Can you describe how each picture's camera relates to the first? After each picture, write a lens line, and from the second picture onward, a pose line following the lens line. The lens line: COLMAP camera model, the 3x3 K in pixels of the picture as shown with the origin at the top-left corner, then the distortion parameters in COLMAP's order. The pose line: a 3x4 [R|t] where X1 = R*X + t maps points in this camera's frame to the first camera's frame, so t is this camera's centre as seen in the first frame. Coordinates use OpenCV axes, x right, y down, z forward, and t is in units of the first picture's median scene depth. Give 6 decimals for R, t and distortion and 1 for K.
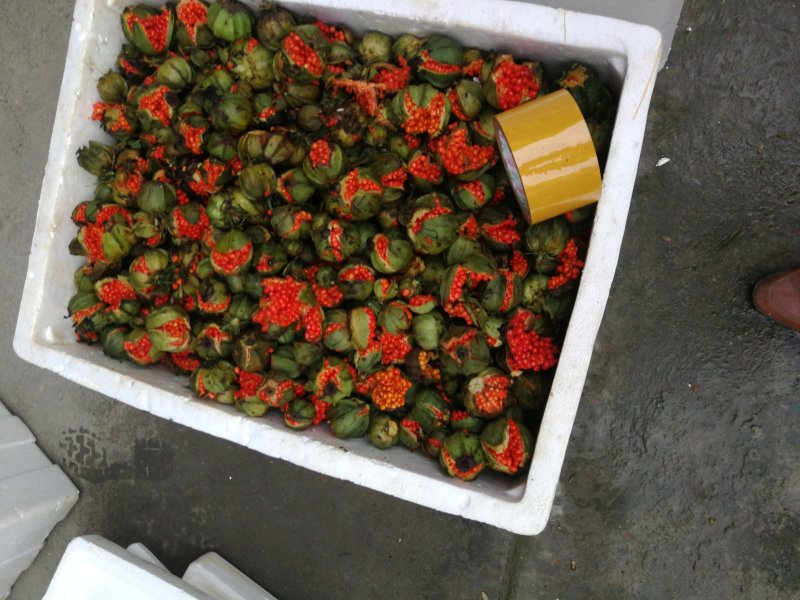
lens RADIAL K [[684.0, 0, 400.0], [0, 684.0, 300.0], [0, 0, 1]] dist [0.005173, -0.002185]
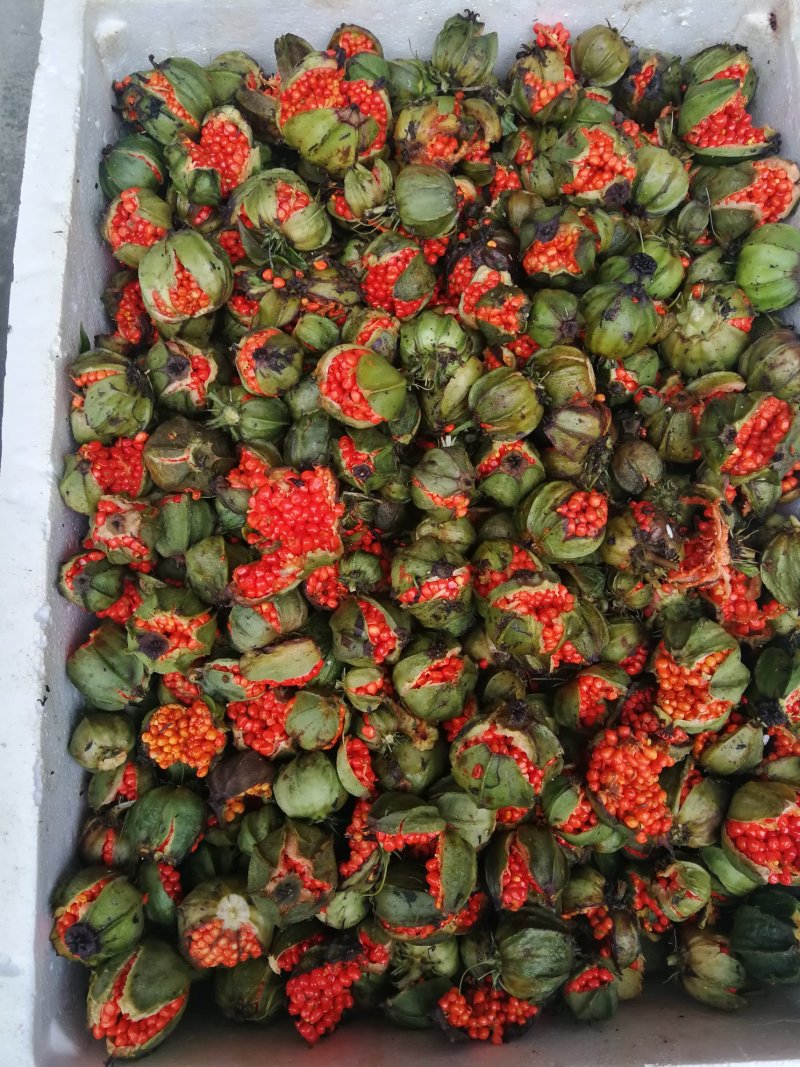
lens RADIAL K [[912.3, 0, 400.0], [0, 912.3, 533.5], [0, 0, 1]] dist [0.005173, -0.002185]
pose [[0.234434, 0.960500, 0.149938, -0.228360], [-0.967603, 0.245420, -0.059271, -0.028673], [-0.093728, -0.131185, 0.986917, 0.294315]]
